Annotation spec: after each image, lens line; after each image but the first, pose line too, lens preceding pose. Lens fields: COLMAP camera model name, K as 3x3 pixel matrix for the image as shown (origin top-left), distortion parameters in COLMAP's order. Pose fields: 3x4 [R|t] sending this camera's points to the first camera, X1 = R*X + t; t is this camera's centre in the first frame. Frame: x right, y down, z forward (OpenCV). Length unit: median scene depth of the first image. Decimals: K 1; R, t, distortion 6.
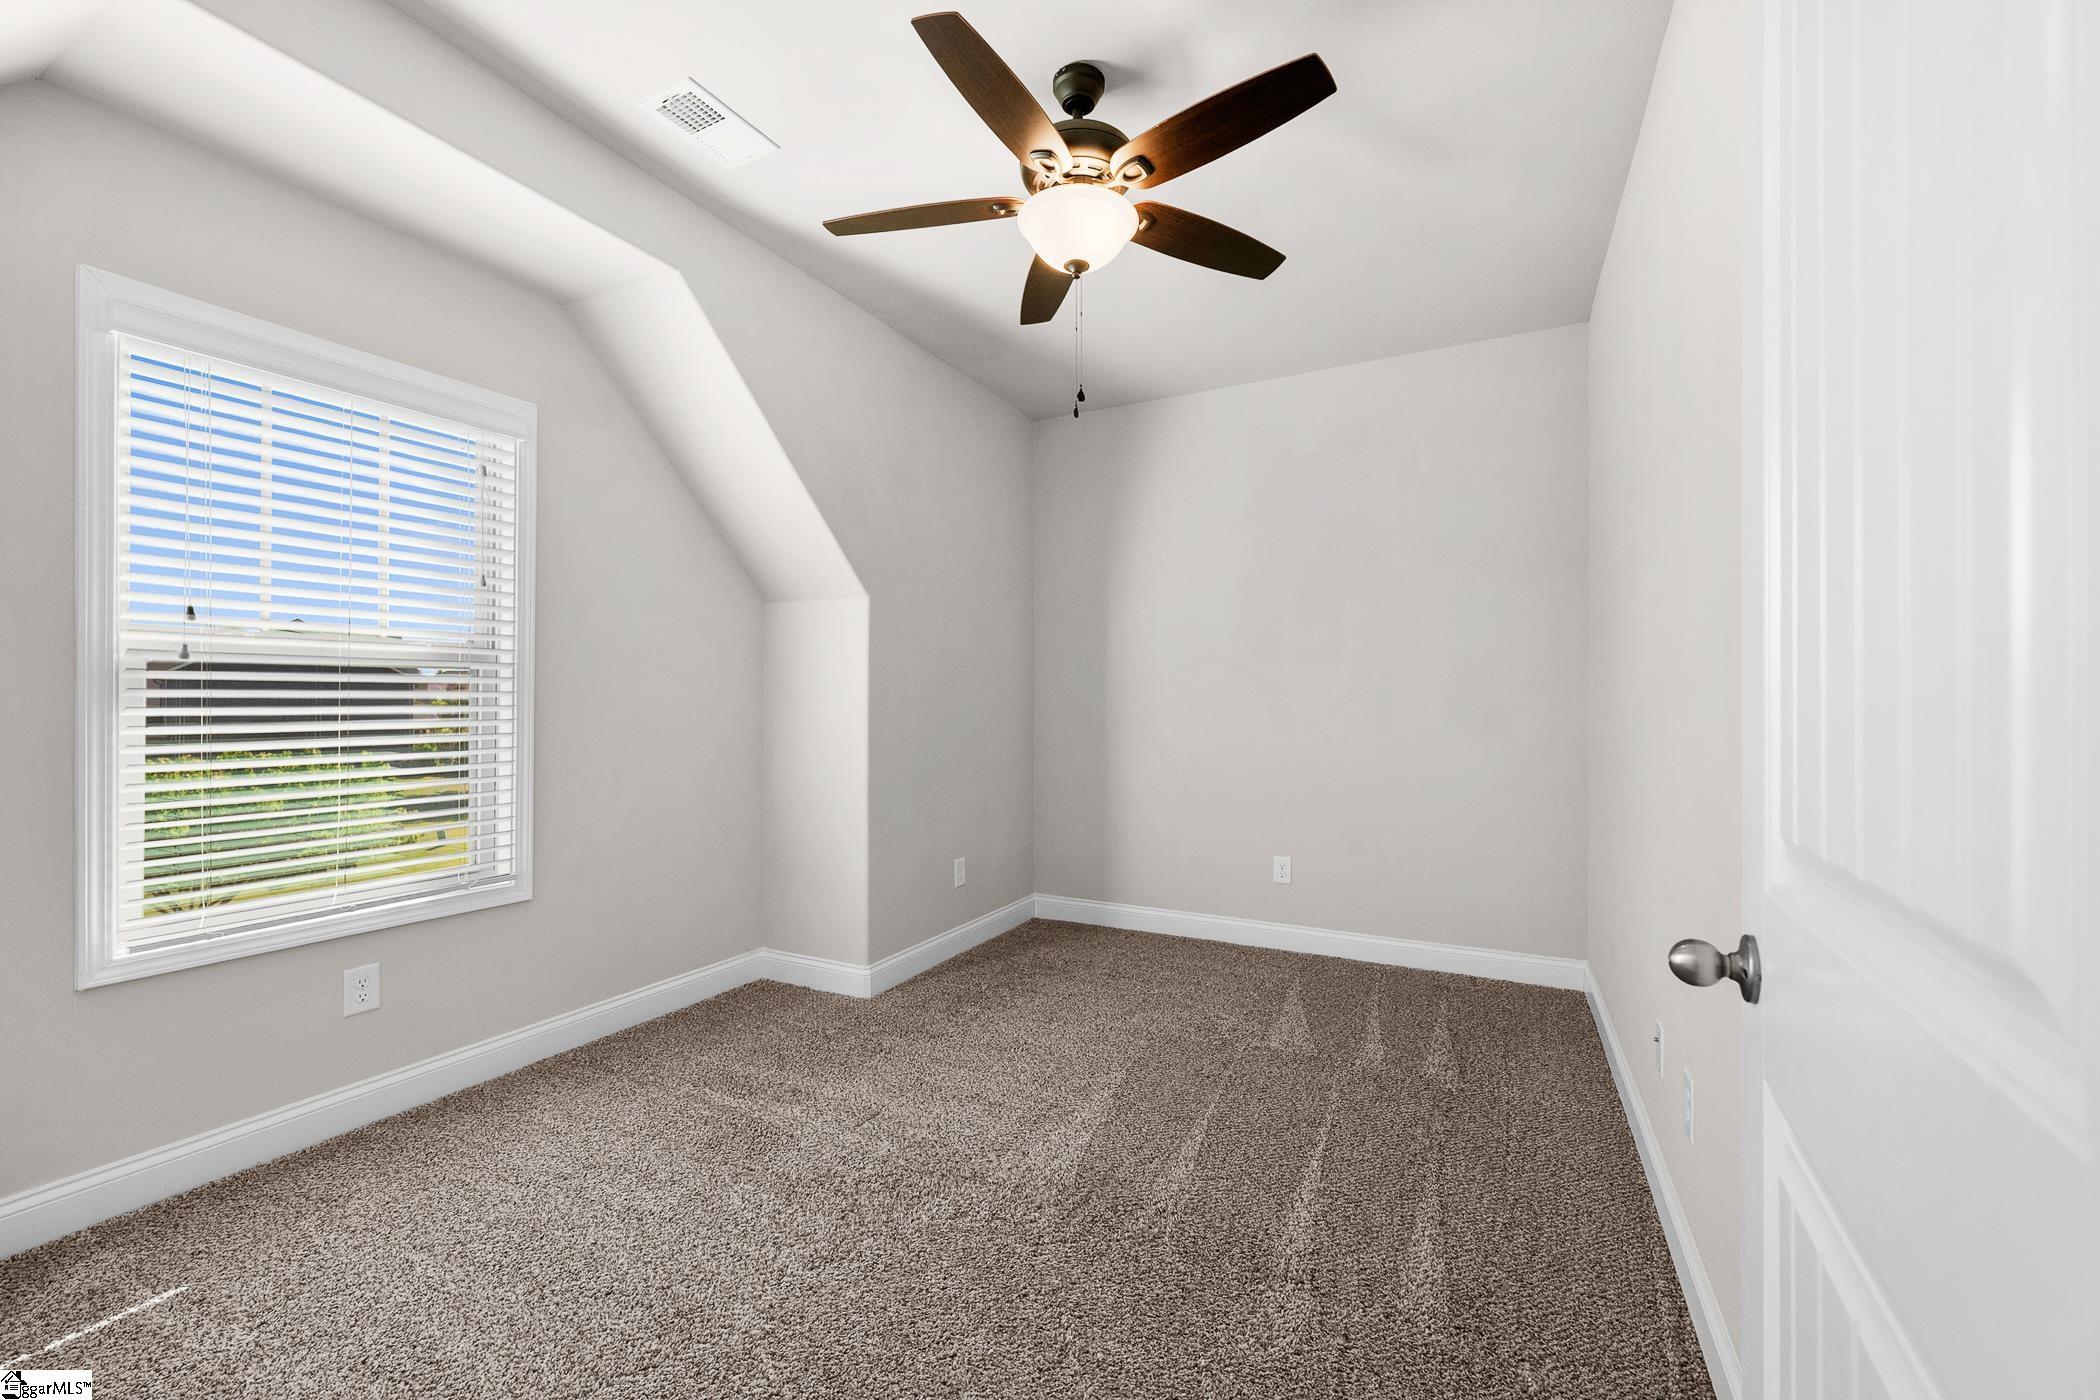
lens RADIAL K [[837.4, 0, 1041.9], [0, 837.4, 703.5], [0, 0, 1]] dist [0.000282, -0.000046]
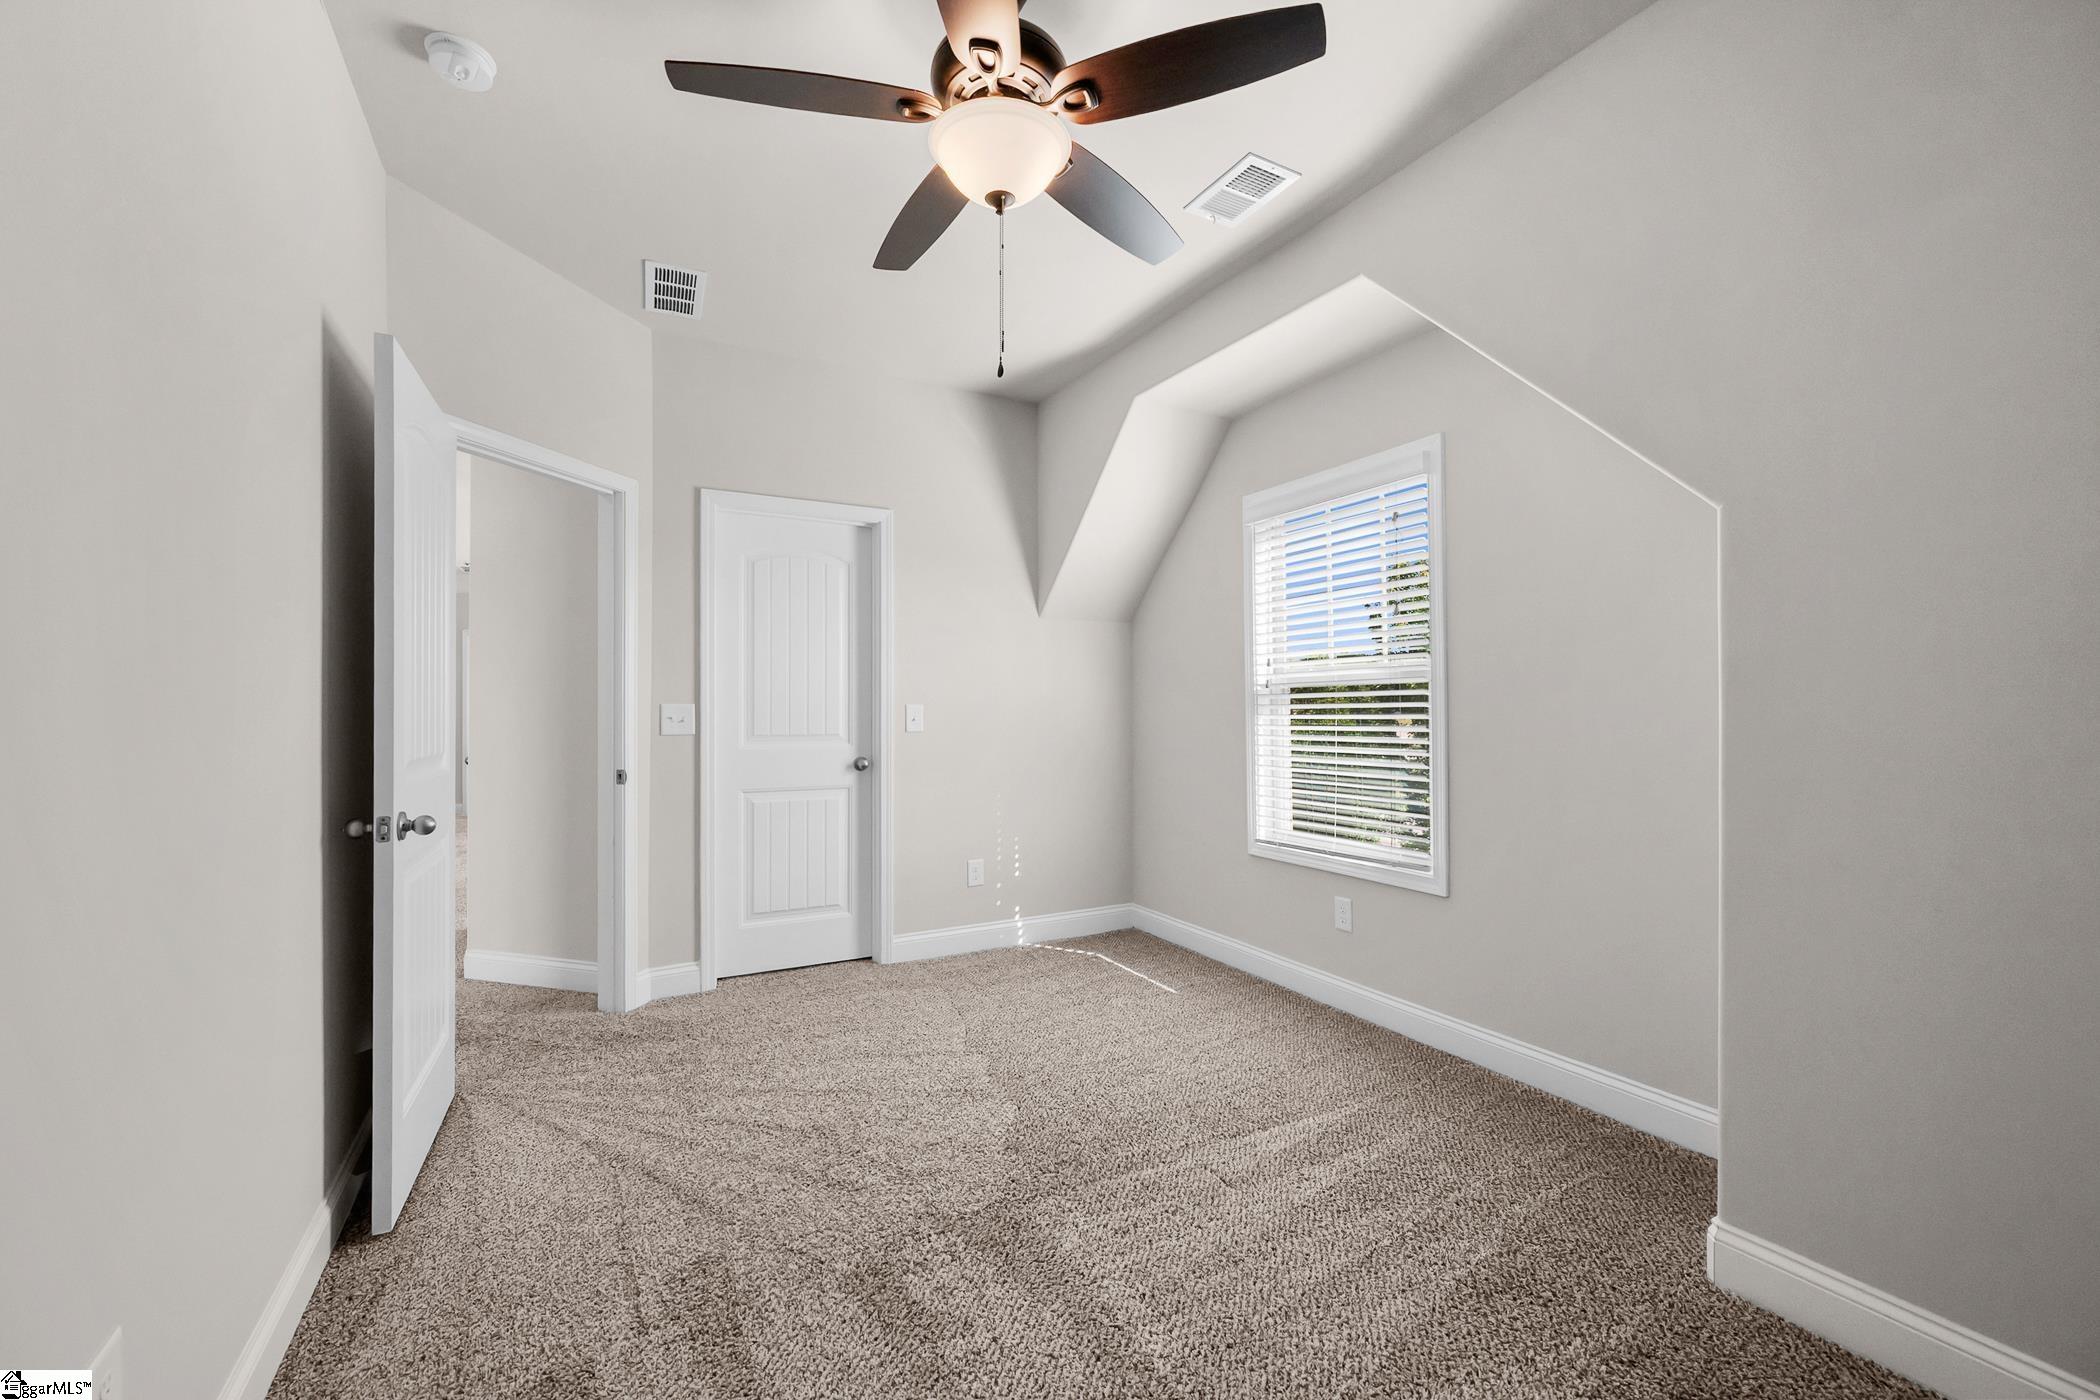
lens RADIAL K [[837.4, 0, 1041.9], [0, 837.4, 703.5], [0, 0, 1]] dist [0.000282, -0.000046]
pose [[-0.546165, 0.002098, -0.837675, 0.719763], [0.004832, 0.999988, -0.000646, -0.017851], [0.837664, -0.004400, -0.546169, 1.476140]]
